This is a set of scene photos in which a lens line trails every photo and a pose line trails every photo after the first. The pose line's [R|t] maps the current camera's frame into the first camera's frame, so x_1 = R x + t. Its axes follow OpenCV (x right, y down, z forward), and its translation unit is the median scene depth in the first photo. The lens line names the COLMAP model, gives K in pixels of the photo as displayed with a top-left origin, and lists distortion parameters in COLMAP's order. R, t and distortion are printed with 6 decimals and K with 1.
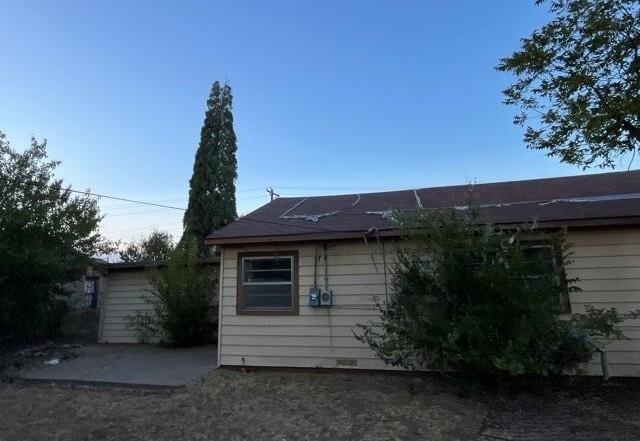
lens RADIAL K [[374.7, 0, 319.0], [0, 374.7, 217.0], [0, 0, 1]] dist [-0.030350, 0.001562]
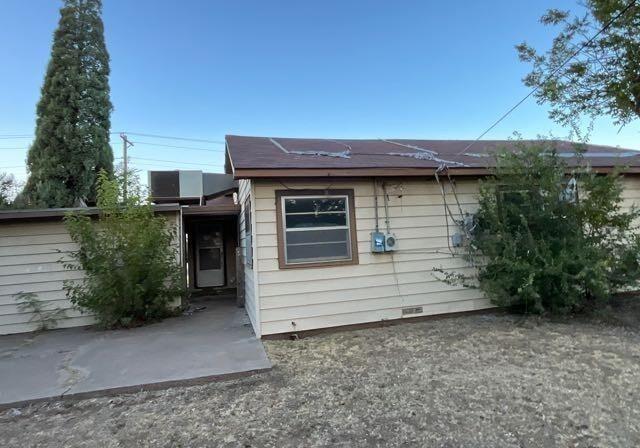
lens RADIAL K [[371.6, 0, 320.9], [0, 371.6, 224.4], [0, 0, 1]] dist [-0.009495, -0.001634]
pose [[0.883102, -0.004249, 0.469162, -0.516394], [-0.045321, 0.994510, 0.094316, 0.093954], [-0.466988, -0.104553, 0.878061, 0.299136]]
